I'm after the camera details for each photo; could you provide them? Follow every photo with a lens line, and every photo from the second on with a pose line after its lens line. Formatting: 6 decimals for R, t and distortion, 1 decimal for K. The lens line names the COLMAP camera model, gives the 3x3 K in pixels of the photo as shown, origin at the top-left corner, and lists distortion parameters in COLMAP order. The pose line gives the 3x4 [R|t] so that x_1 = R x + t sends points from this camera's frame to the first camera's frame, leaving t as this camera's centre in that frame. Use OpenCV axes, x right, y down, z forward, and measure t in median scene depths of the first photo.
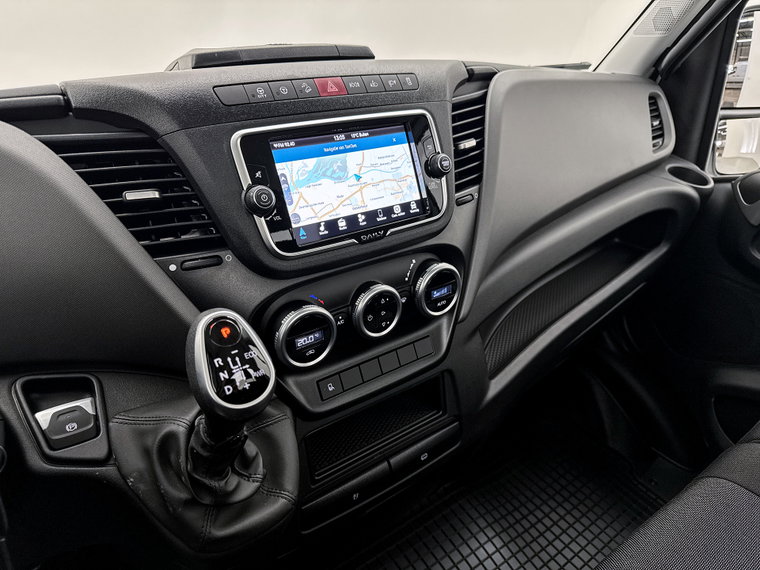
lens RADIAL K [[574.4, 0, 389.2], [0, 574.4, 278.4], [0, 0, 1]] dist [0.022044, -0.039409]
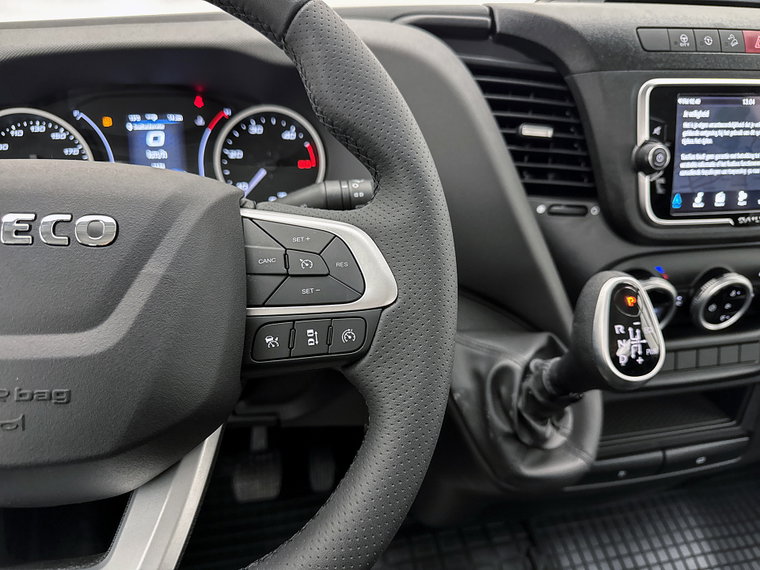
lens RADIAL K [[574.4, 0, 367.4], [0, 574.4, 279.5], [0, 0, 1]] dist [0.022044, -0.039409]
pose [[0.902046, 0.276876, -0.331140, -0.231807], [-0.231472, 0.957817, 0.170315, -0.001654], [0.364327, -0.076983, 0.928084, -0.035312]]
